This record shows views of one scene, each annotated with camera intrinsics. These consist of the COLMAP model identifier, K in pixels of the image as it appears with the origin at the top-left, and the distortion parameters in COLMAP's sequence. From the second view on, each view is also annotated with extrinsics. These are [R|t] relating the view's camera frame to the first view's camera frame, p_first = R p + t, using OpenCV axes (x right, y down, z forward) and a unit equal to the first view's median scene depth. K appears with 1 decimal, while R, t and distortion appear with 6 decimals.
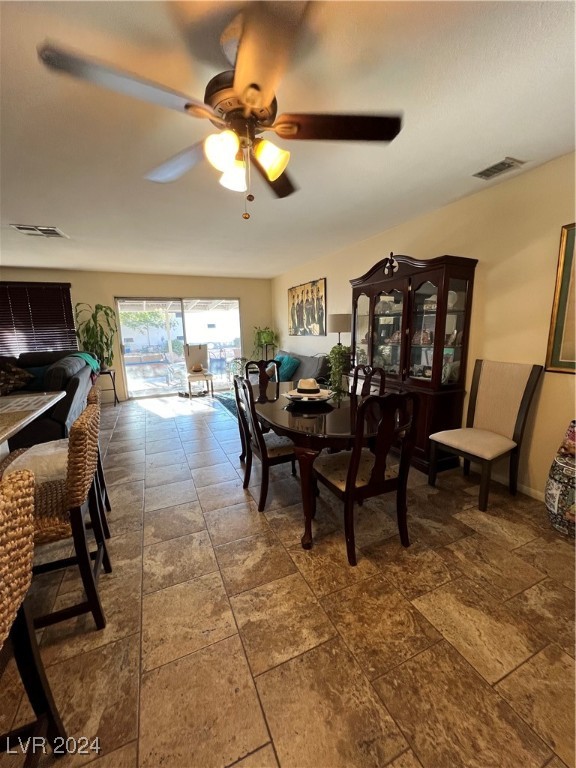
lens RADIAL K [[306.4, 0, 287.4], [0, 306.4, 384.7], [0, 0, 1]] dist [-0.000046, 0.000553]
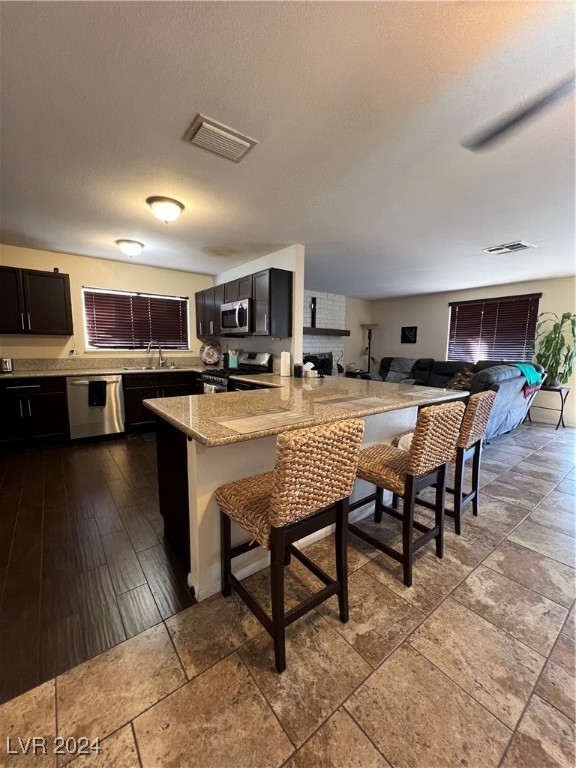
lens RADIAL K [[306.4, 0, 285.9], [0, 306.4, 383.5], [0, 0, 1]] dist [-0.000046, 0.000553]
pose [[0.234904, 0.150279, -0.960331, 0.217890], [-0.195075, 0.975164, 0.104883, 0.006255], [0.952242, 0.162699, 0.258386, 0.098503]]
